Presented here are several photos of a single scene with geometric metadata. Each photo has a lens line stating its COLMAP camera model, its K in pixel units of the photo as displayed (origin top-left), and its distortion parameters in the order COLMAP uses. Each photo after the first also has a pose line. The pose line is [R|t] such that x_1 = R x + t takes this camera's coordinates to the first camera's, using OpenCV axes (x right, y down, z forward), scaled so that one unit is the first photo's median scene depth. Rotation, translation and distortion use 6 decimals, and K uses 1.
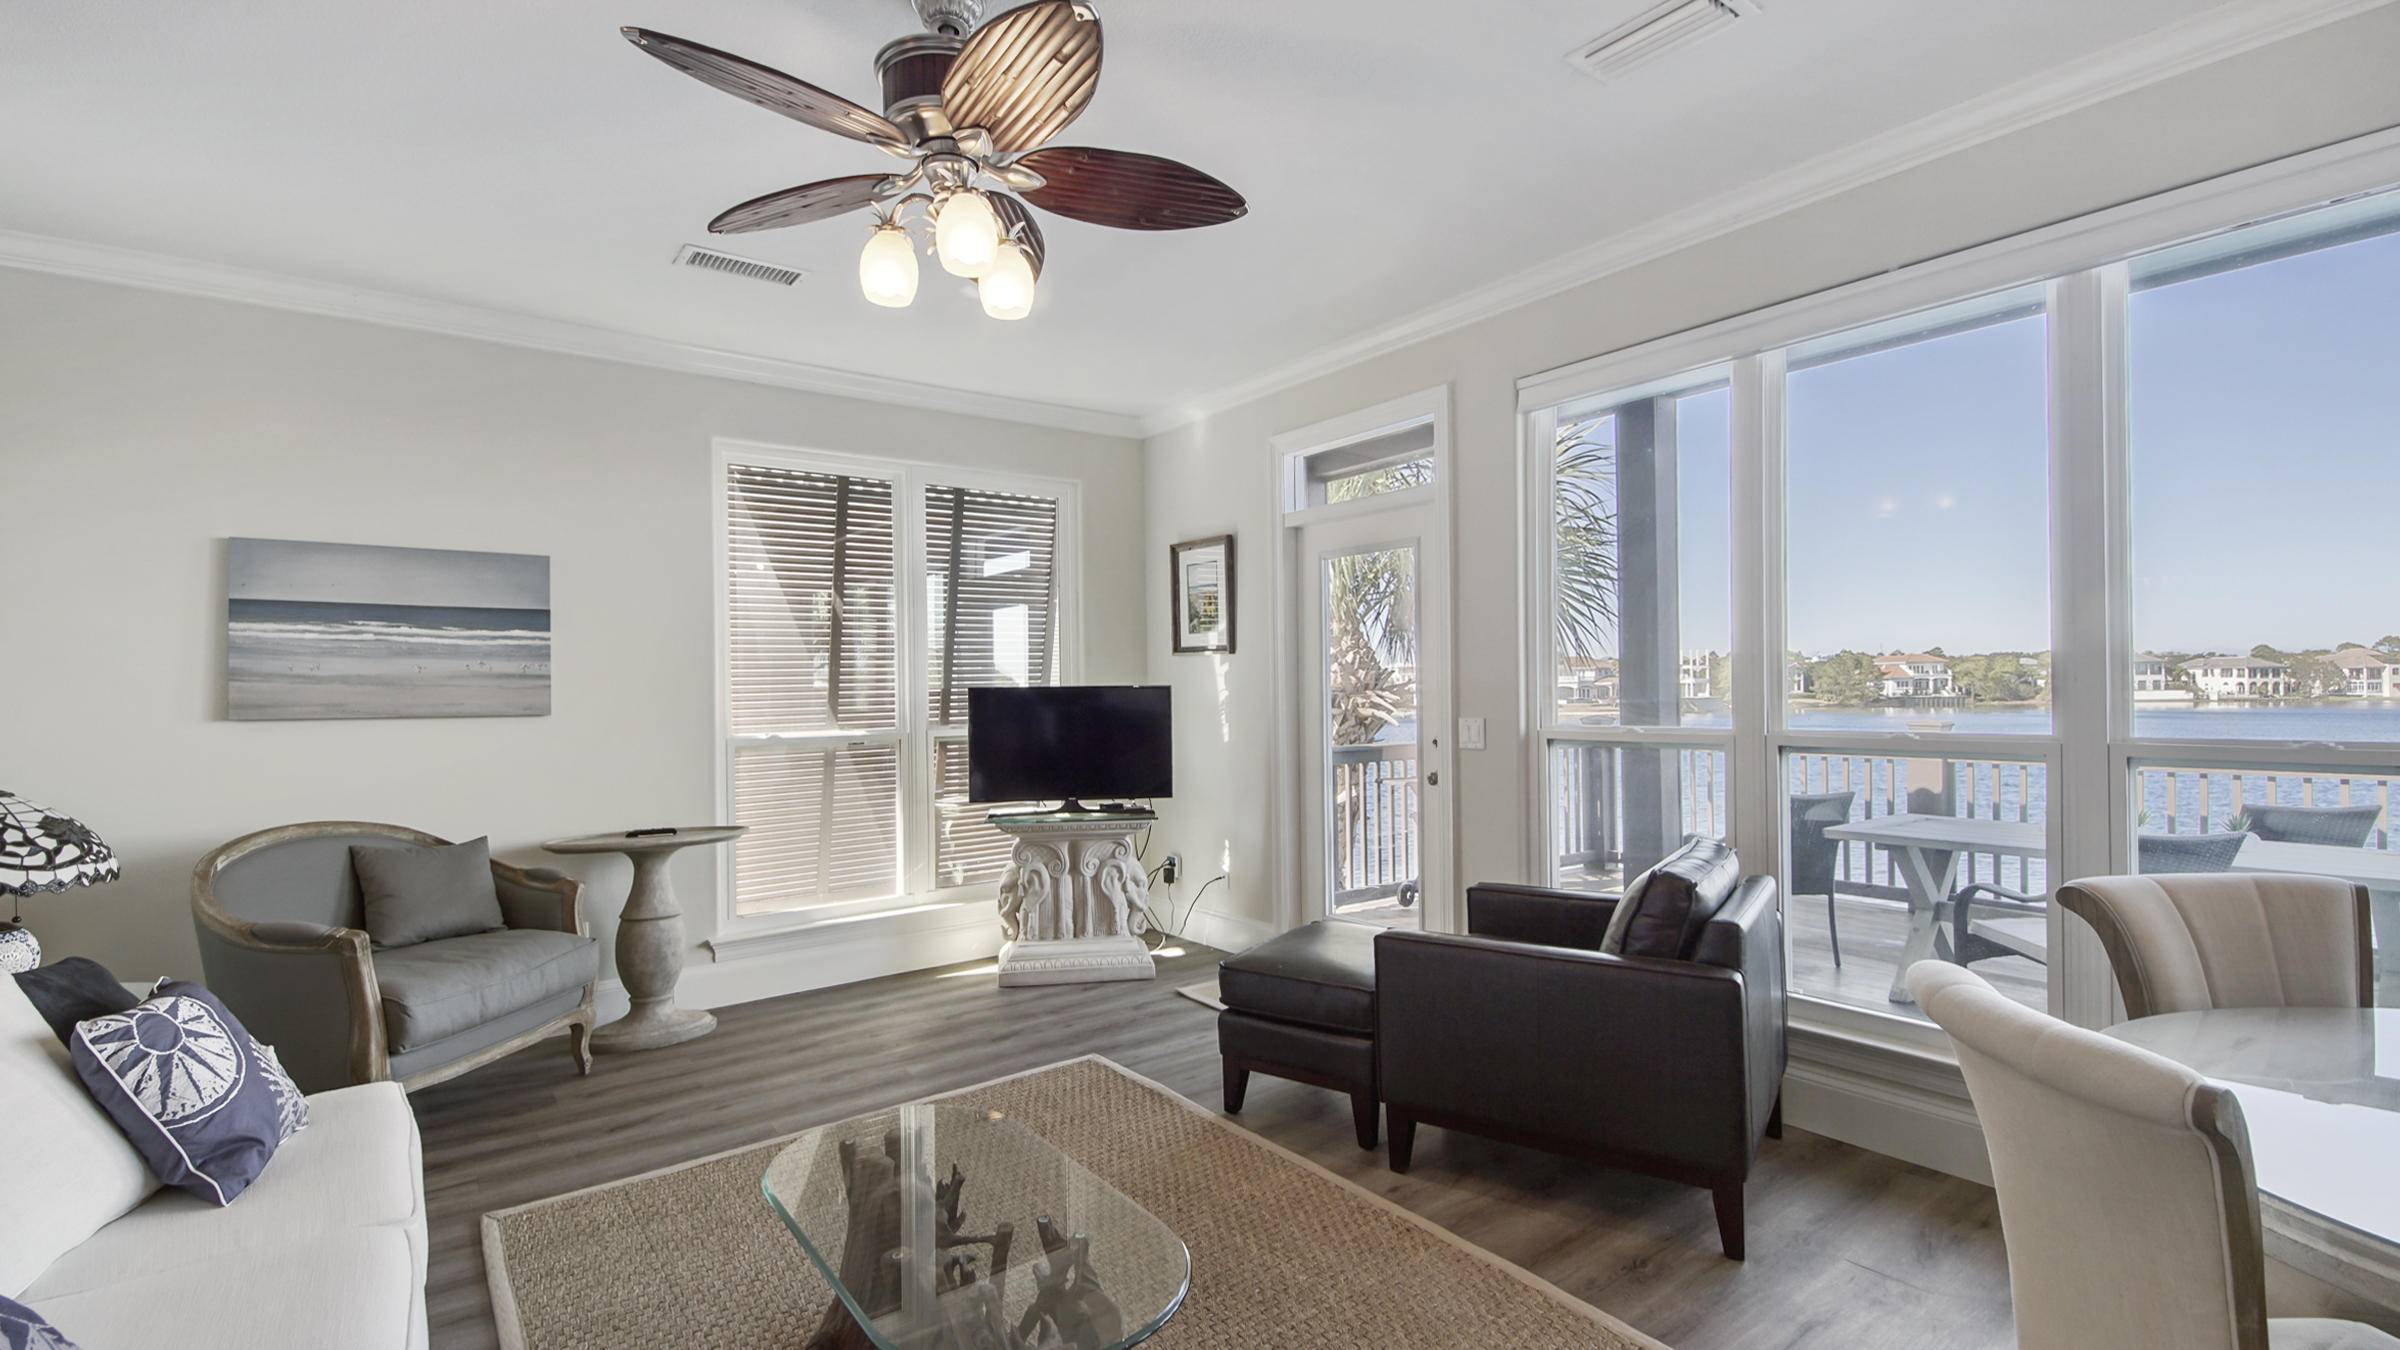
lens RADIAL K [[1071.3, 0, 1196.6], [0, 1071.3, 692.7], [0, 0, 1]] dist [0.040070, -0.022855]
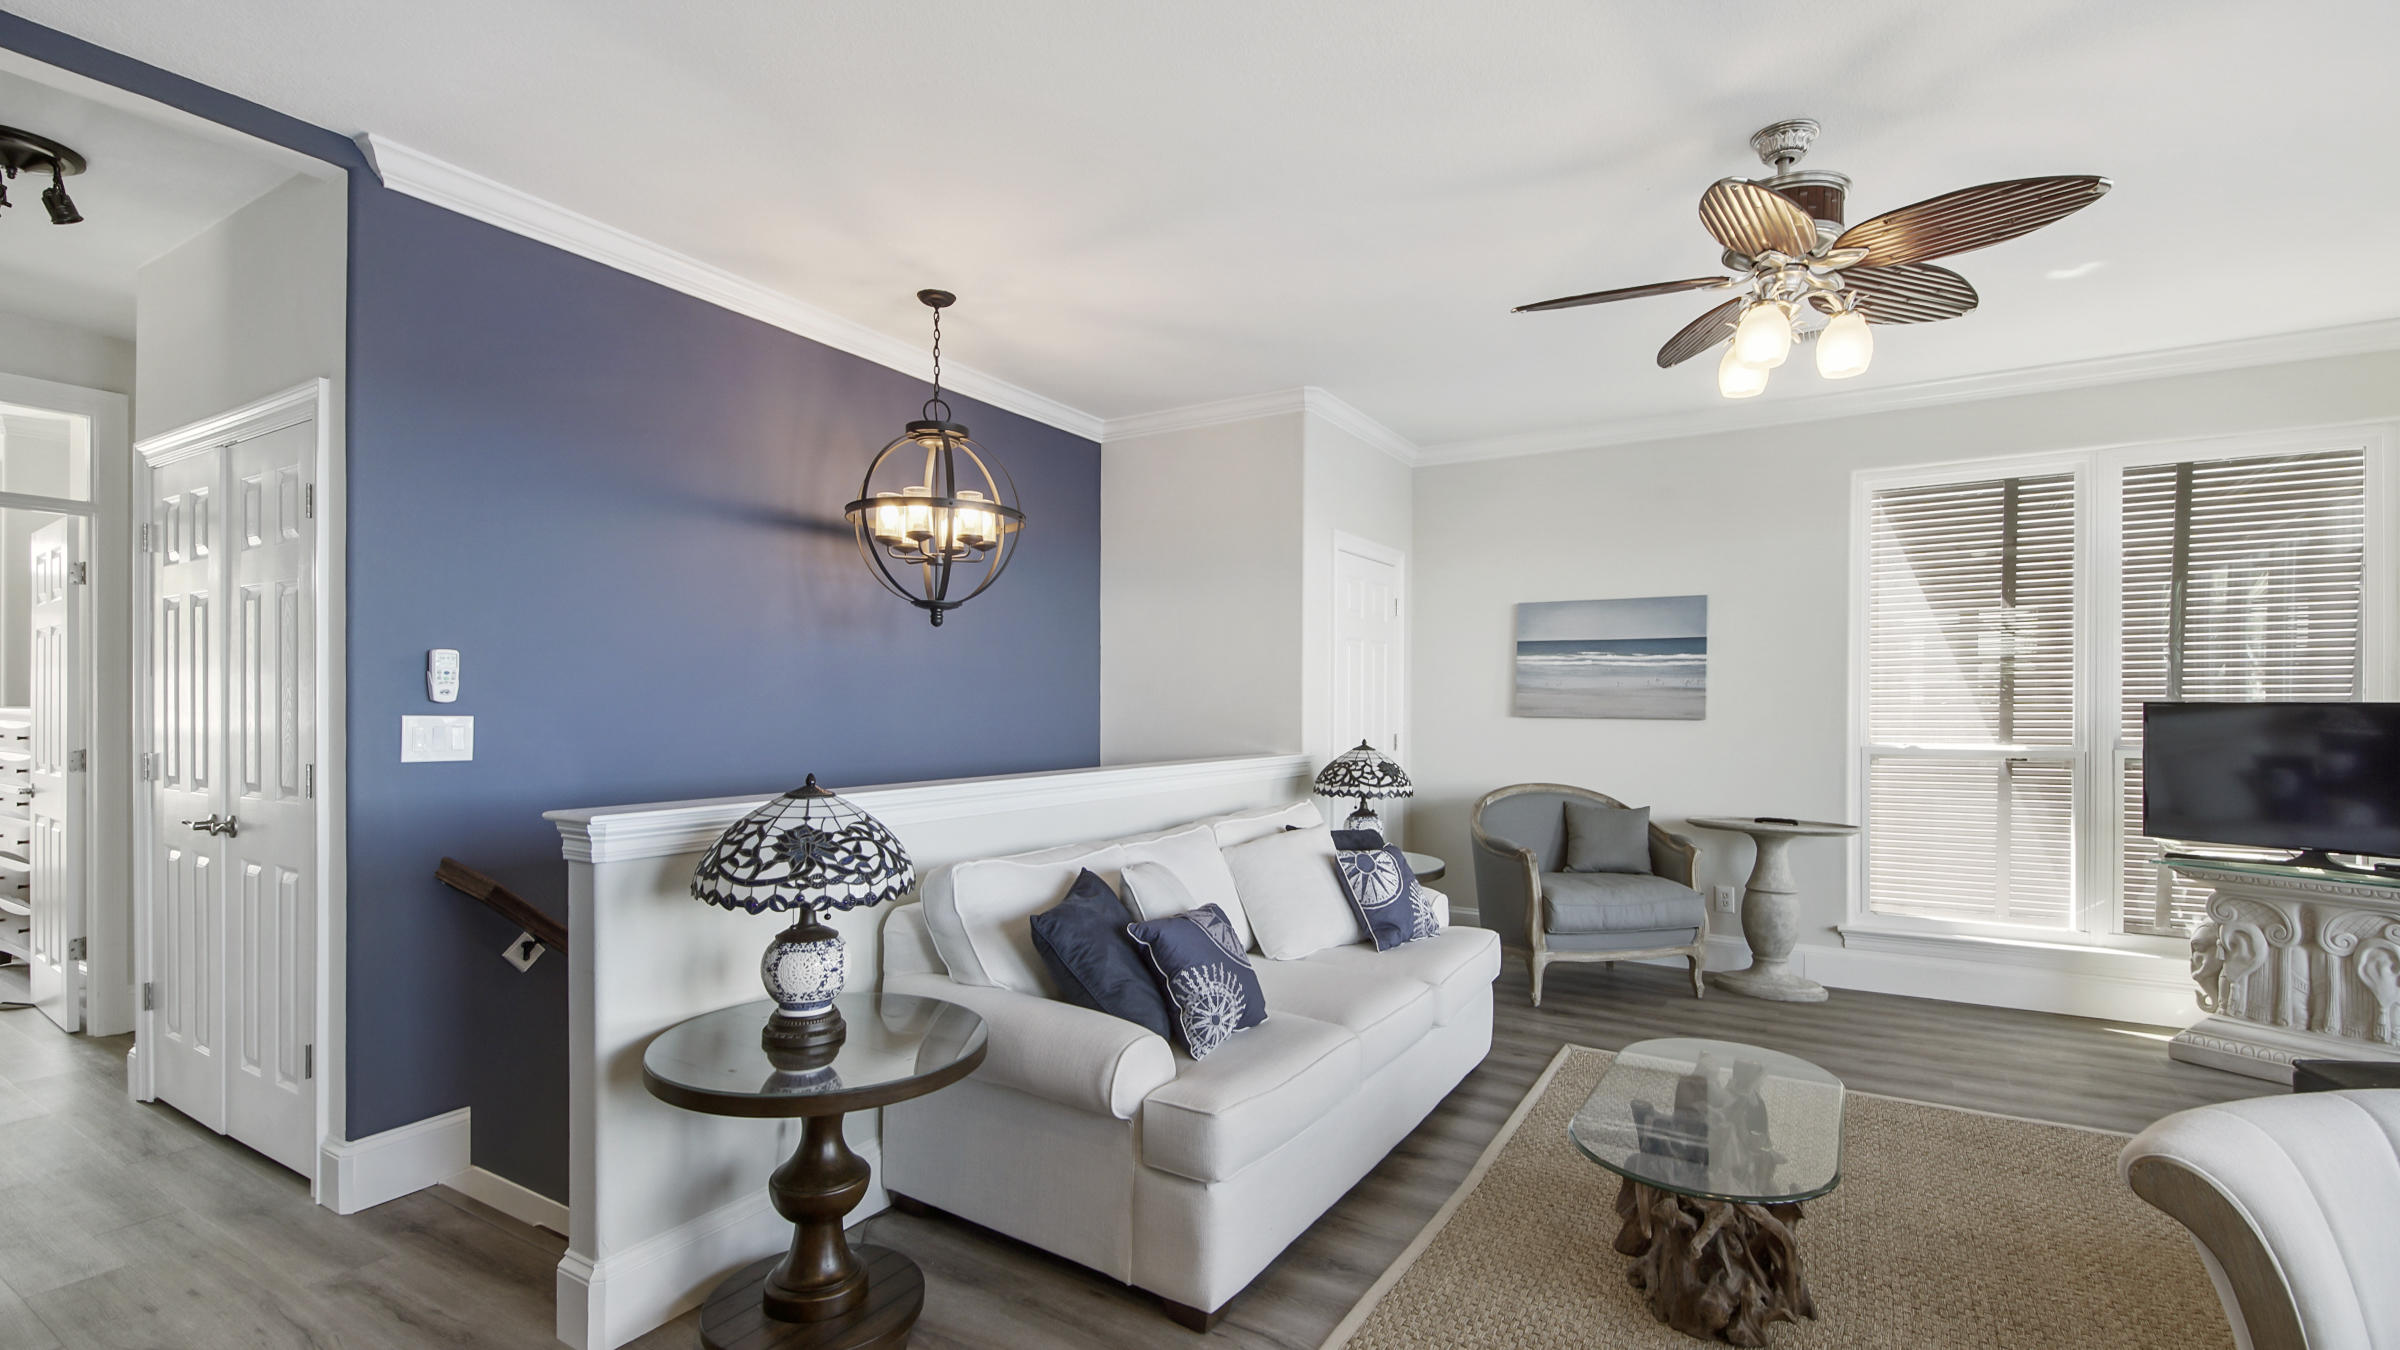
lens RADIAL K [[1071.3, 0, 1196.6], [0, 1071.3, 692.7], [0, 0, 1]] dist [0.040070, -0.022855]
pose [[0.367205, 0.005512, -0.930124, 0.374052], [-0.009260, 0.999955, 0.002270, -0.008306], [0.930094, 0.007780, 0.367239, -0.028537]]
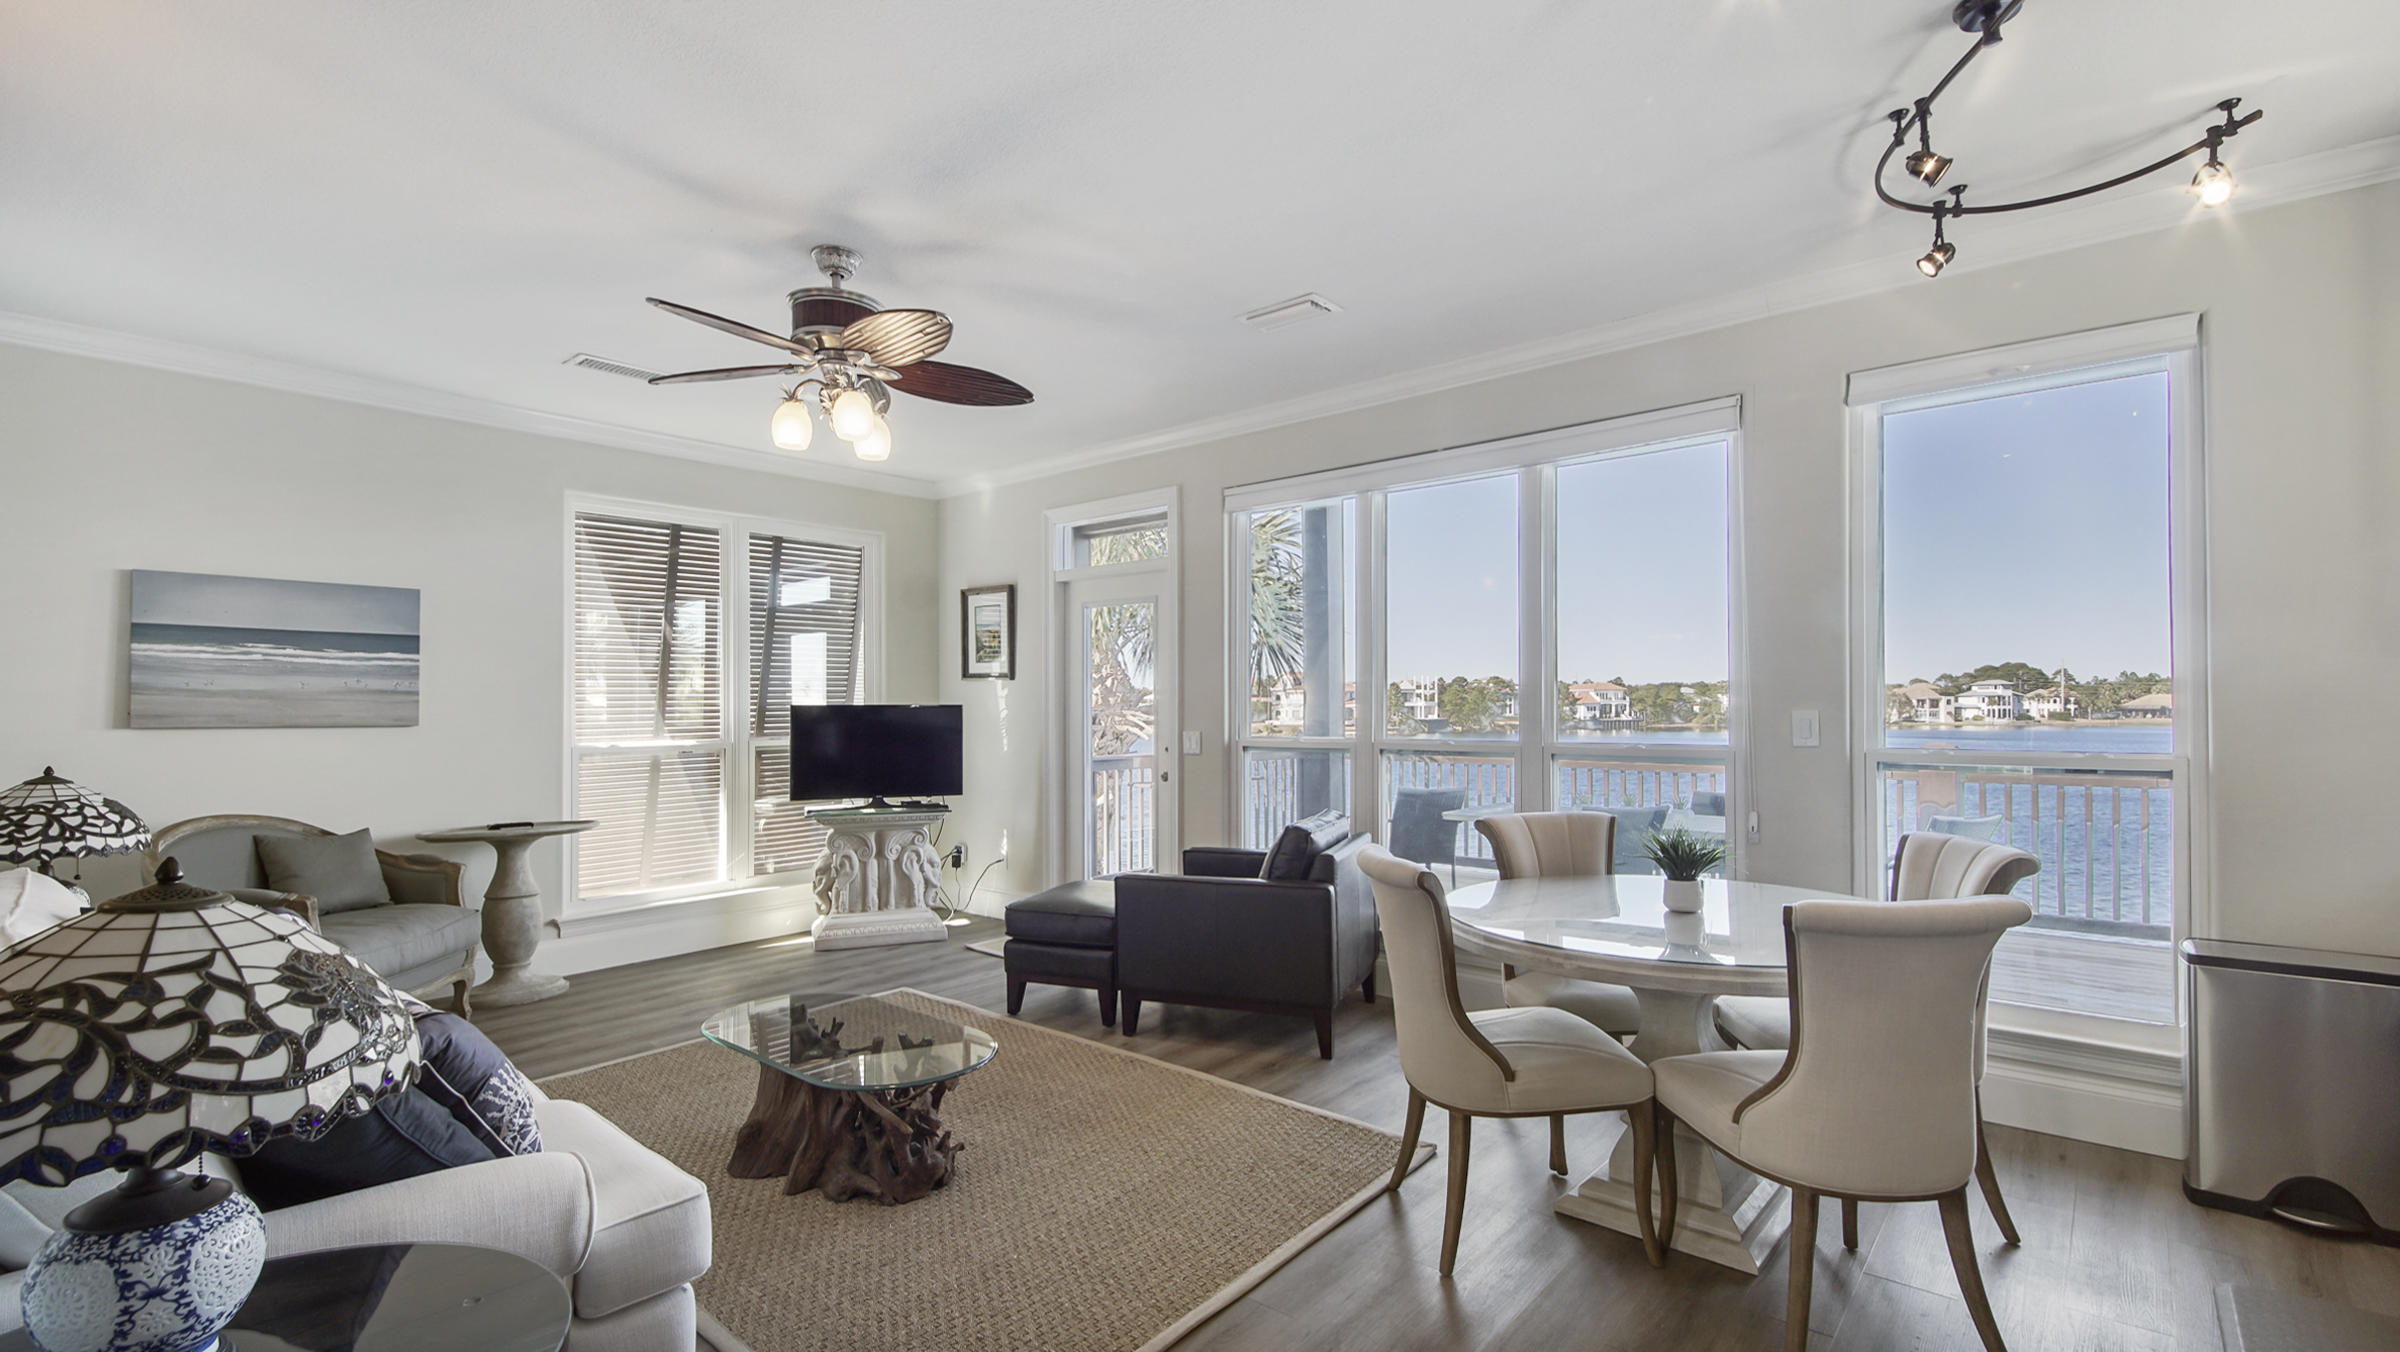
lens RADIAL K [[1059.5, 0, 1200.0], [0, 1059.5, 693.3], [0, 0, 1]] dist [0.045411, -0.023913]
pose [[0.975643, 0.012424, 0.219014, -0.030235], [-0.008618, 0.999795, -0.018323, -0.000264], [-0.219197, 0.015989, 0.975550, -0.320538]]
